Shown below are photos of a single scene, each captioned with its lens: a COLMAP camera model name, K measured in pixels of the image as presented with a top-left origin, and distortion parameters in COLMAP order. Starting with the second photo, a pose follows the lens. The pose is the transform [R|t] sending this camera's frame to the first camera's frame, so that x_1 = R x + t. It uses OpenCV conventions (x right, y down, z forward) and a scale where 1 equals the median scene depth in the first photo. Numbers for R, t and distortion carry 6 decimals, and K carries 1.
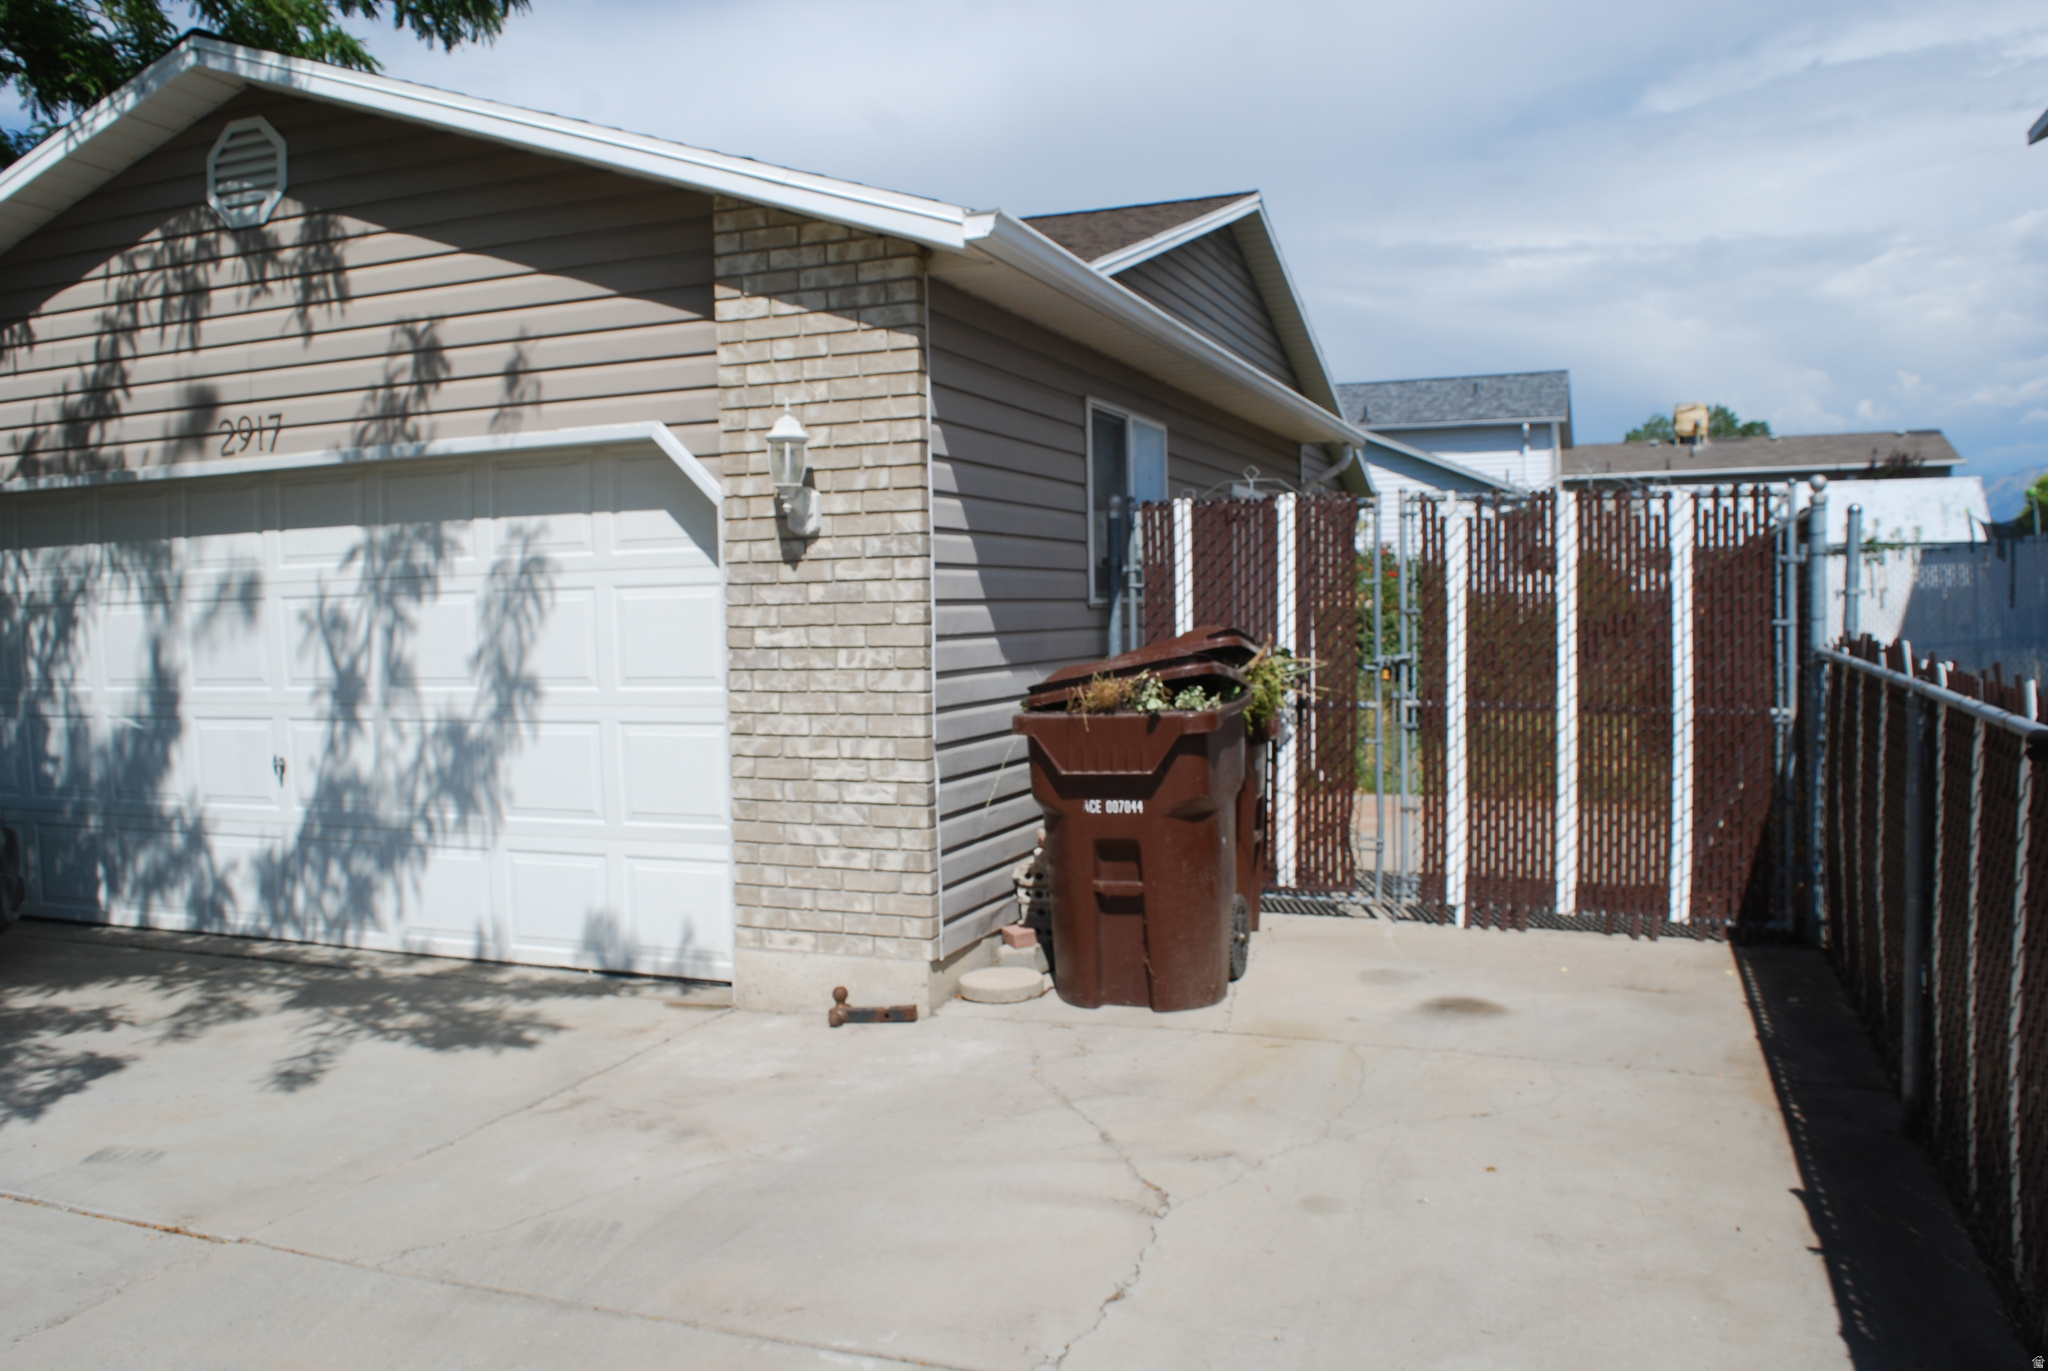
lens RADIAL K [[1579.8, 0, 1028.0], [0, 1579.8, 678.6], [0, 0, 1]] dist [-0.098170, 0.027766]
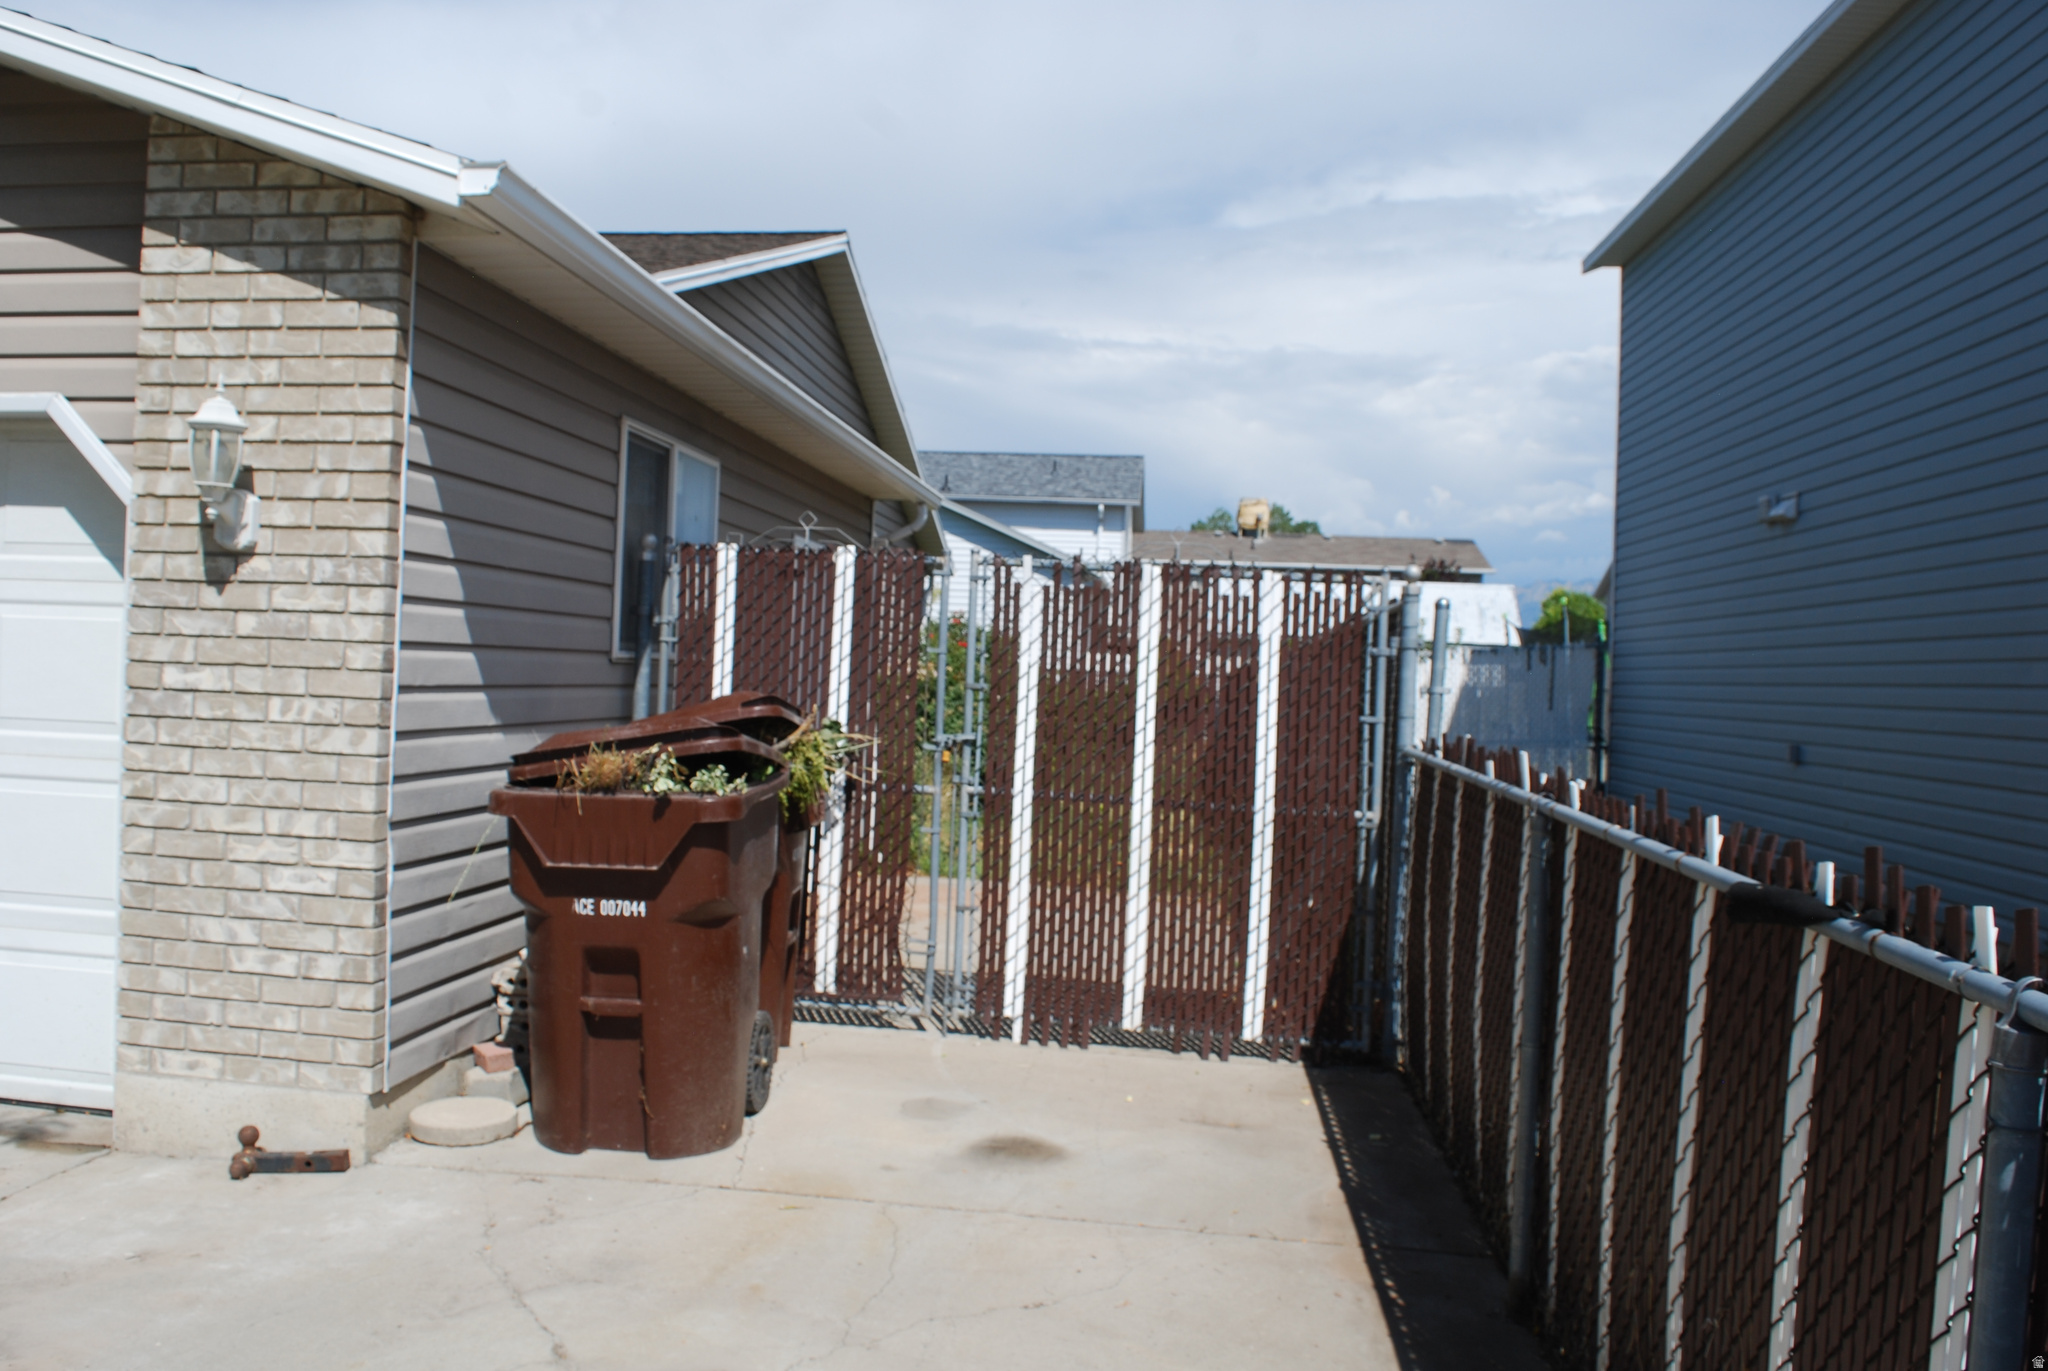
lens RADIAL K [[1579.8, 0, 1028.0], [0, 1579.8, 678.6], [0, 0, 1]] dist [-0.098170, 0.027766]
pose [[0.962723, 0.055106, 0.264816, 0.038654], [-0.044754, 0.997985, -0.044971, -0.009547], [-0.266761, 0.031443, 0.963250, 0.147368]]
